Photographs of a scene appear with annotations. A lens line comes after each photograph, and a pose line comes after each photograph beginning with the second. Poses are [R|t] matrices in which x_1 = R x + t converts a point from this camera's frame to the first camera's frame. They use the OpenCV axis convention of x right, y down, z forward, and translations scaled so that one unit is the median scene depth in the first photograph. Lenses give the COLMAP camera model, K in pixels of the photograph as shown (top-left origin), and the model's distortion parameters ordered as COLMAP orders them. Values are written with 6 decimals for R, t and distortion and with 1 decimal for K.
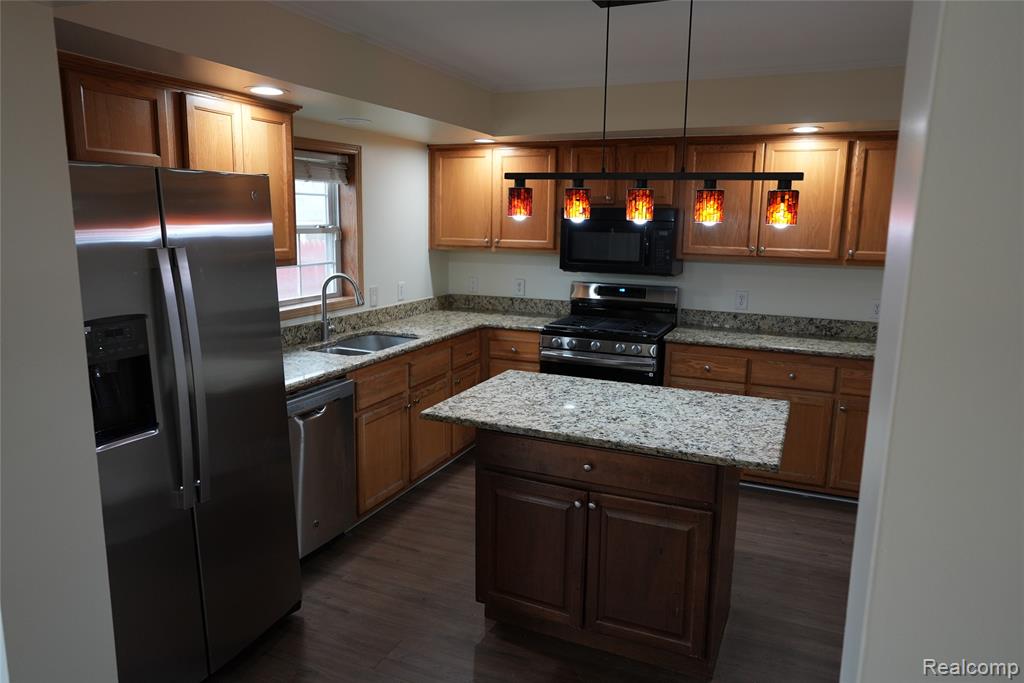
lens RADIAL K [[685.3, 0, 515.7], [0, 685.3, 334.8], [0, 0, 1]] dist [-0.035581, 0.049112]
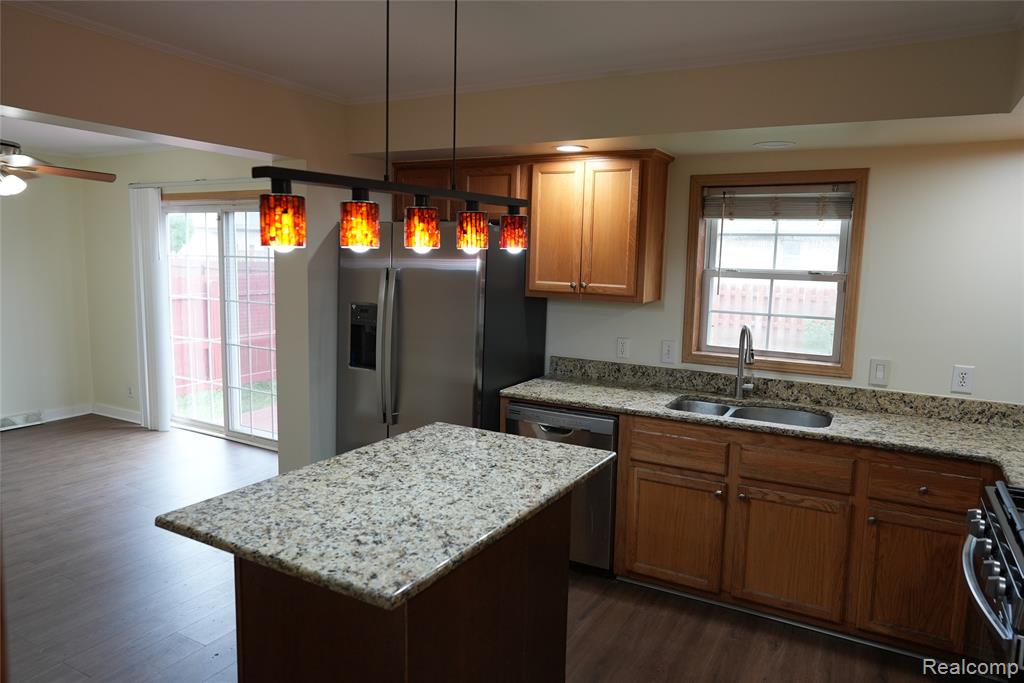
lens RADIAL K [[685.3, 0, 508.4], [0, 685.3, 338.0], [0, 0, 1]] dist [-0.035581, 0.049112]
pose [[-0.108519, 0.105876, -0.988440, 0.637758], [-0.193741, 0.972993, 0.125492, -0.124713], [0.975032, 0.205120, -0.085076, 0.796349]]
